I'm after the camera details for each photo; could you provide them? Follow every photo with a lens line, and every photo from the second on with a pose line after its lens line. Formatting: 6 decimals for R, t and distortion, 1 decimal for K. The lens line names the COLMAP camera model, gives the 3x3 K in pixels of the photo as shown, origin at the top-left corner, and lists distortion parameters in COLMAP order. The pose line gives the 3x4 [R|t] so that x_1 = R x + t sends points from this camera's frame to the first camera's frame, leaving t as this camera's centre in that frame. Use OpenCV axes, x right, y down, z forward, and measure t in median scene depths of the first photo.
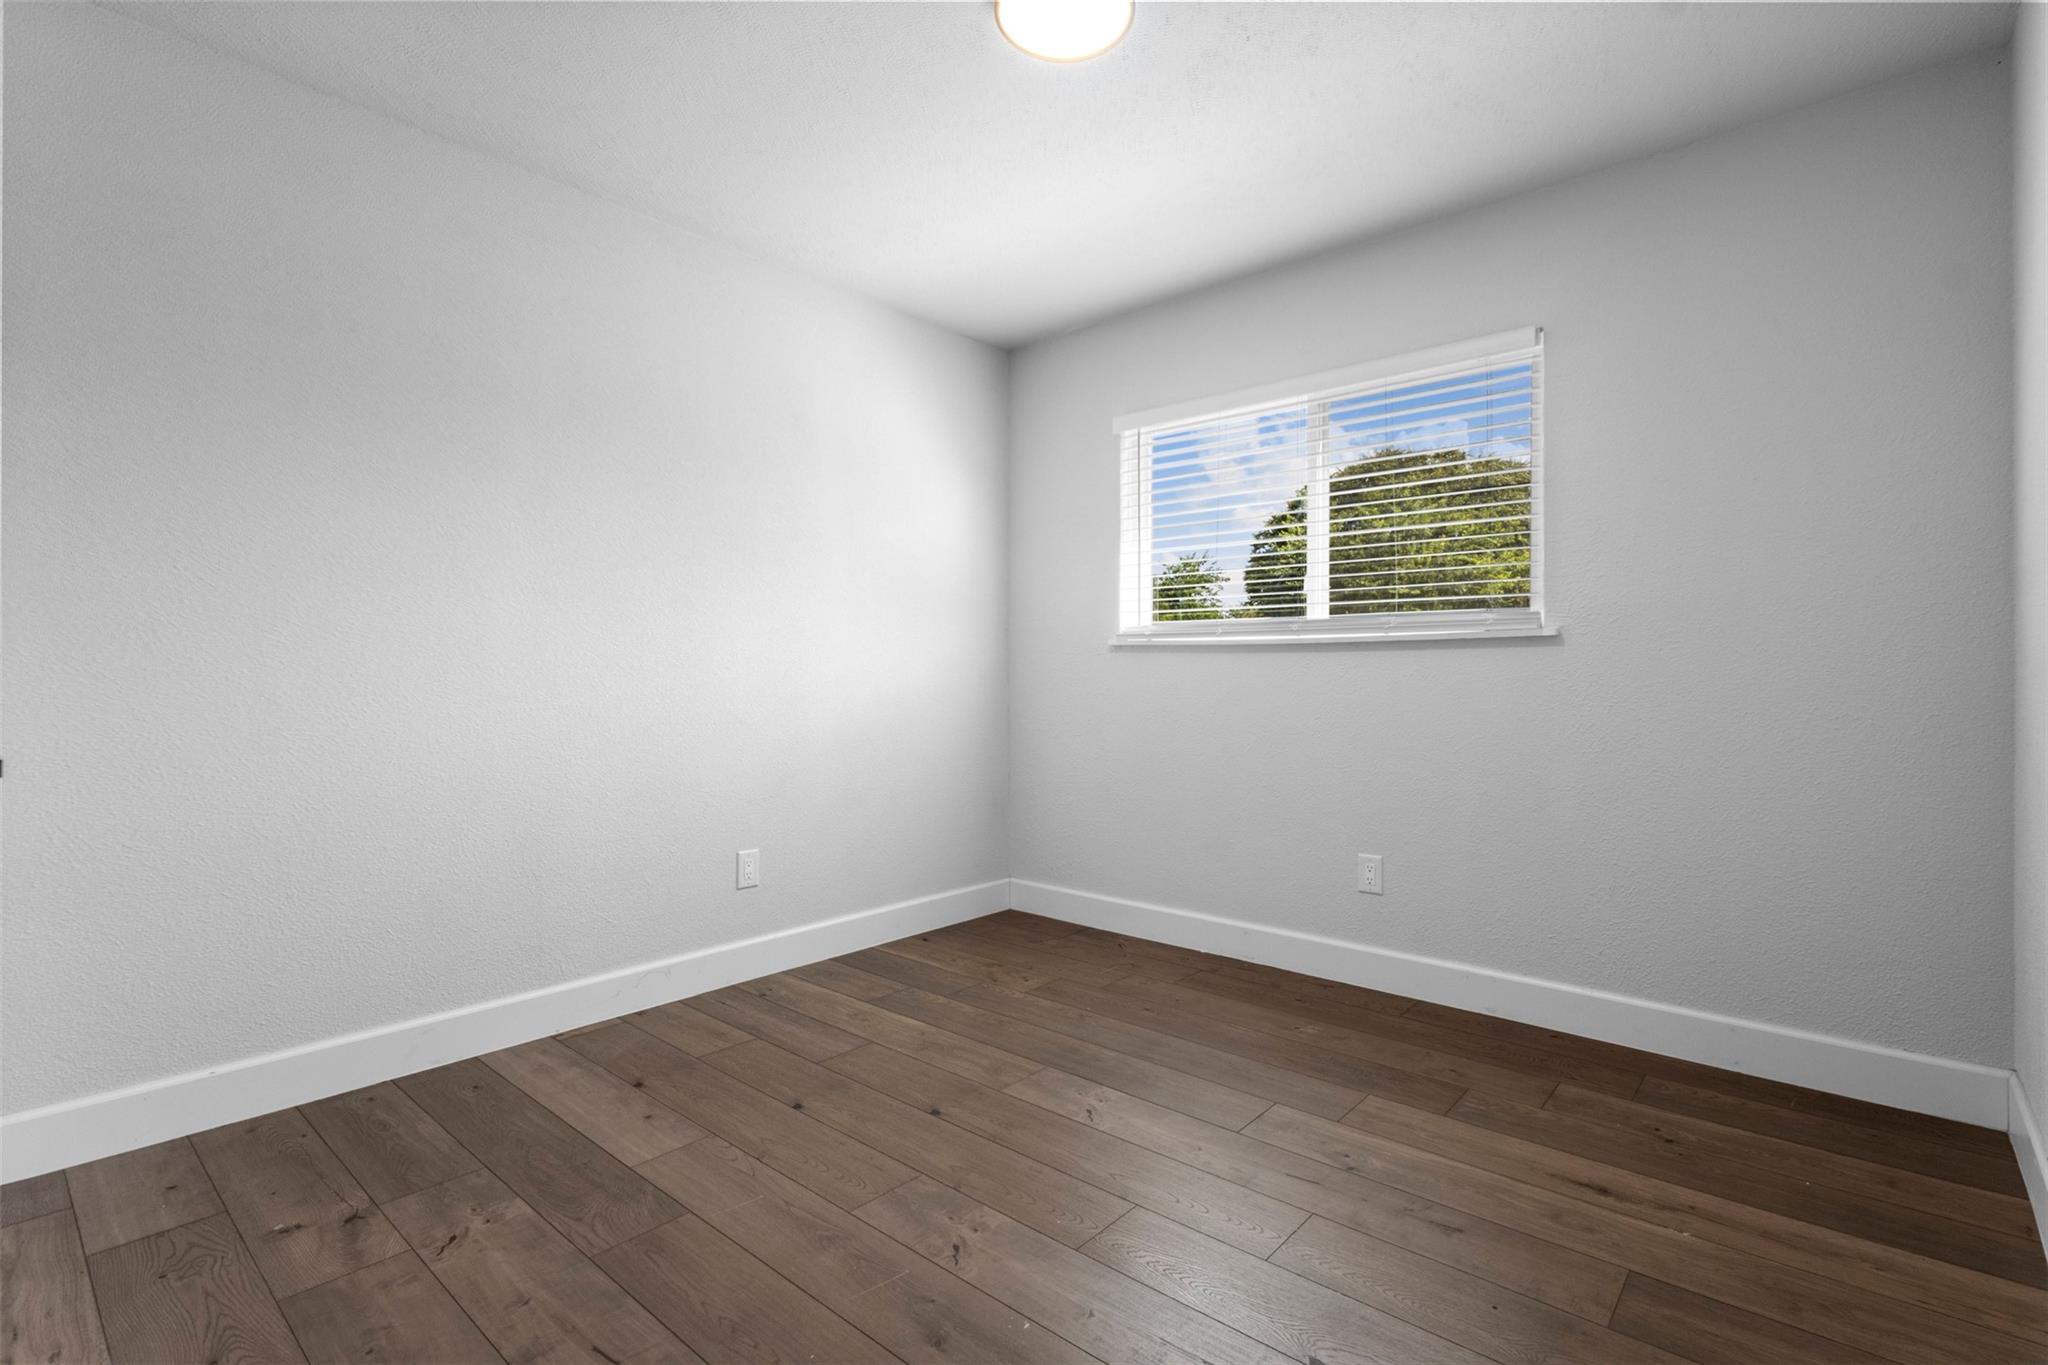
lens RADIAL K [[955.6, 0, 1027.8], [0, 955.6, 698.4], [0, 0, 1]] dist [0.003969, 0.000415]
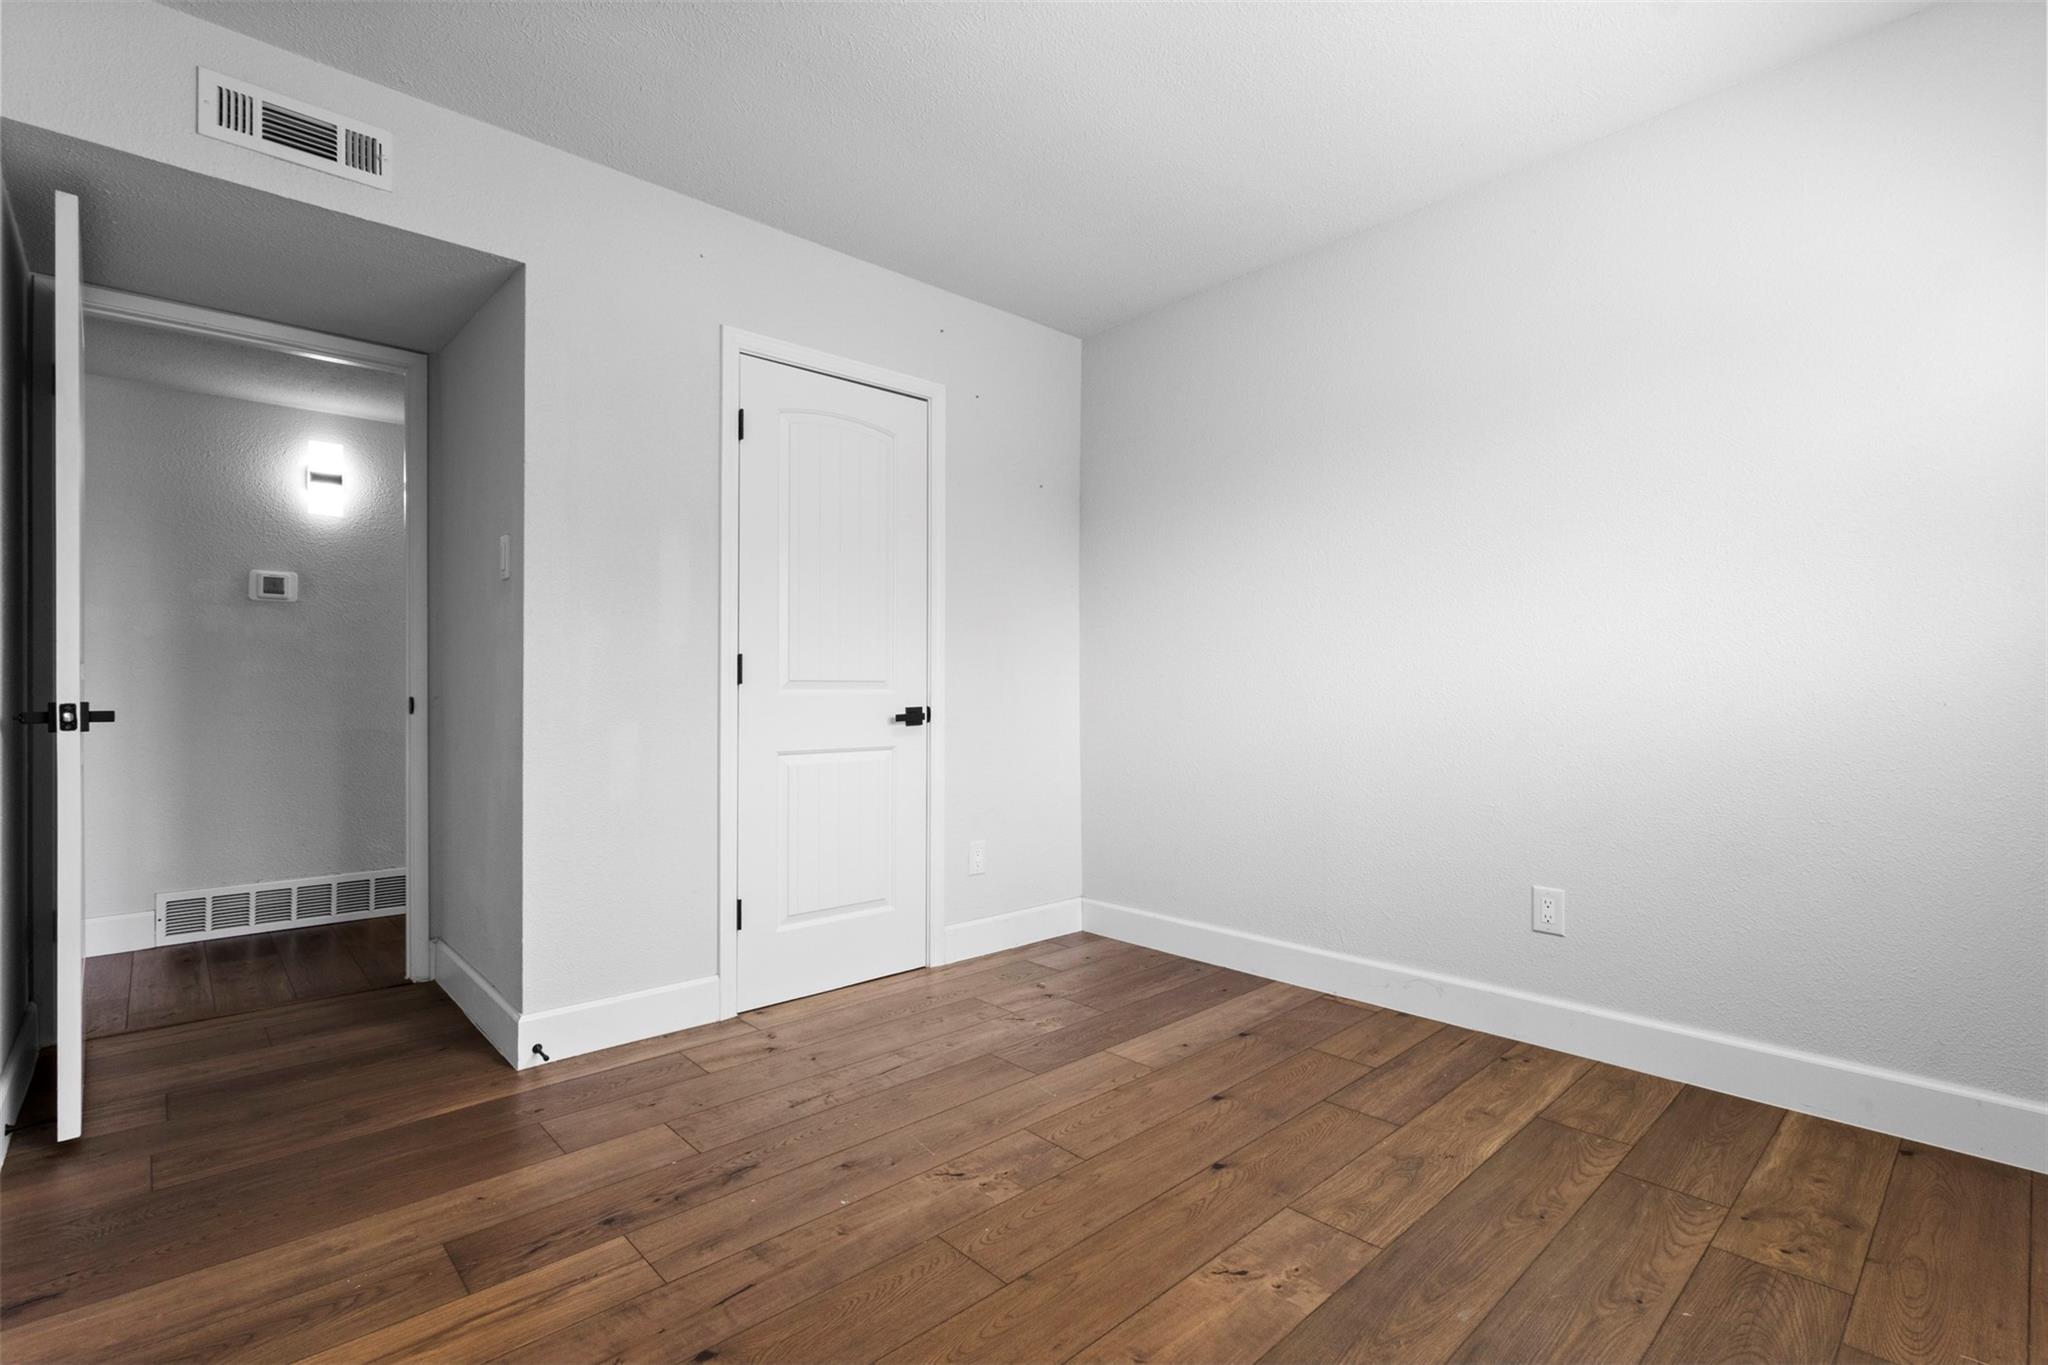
lens RADIAL K [[955.6, 0, 1027.8], [0, 955.6, 698.4], [0, 0, 1]] dist [0.003969, 0.000415]
pose [[-0.110681, 0.012701, -0.993775, 0.670460], [-0.014276, 0.999795, 0.014368, -0.010427], [0.993753, 0.015777, -0.110477, 0.765132]]
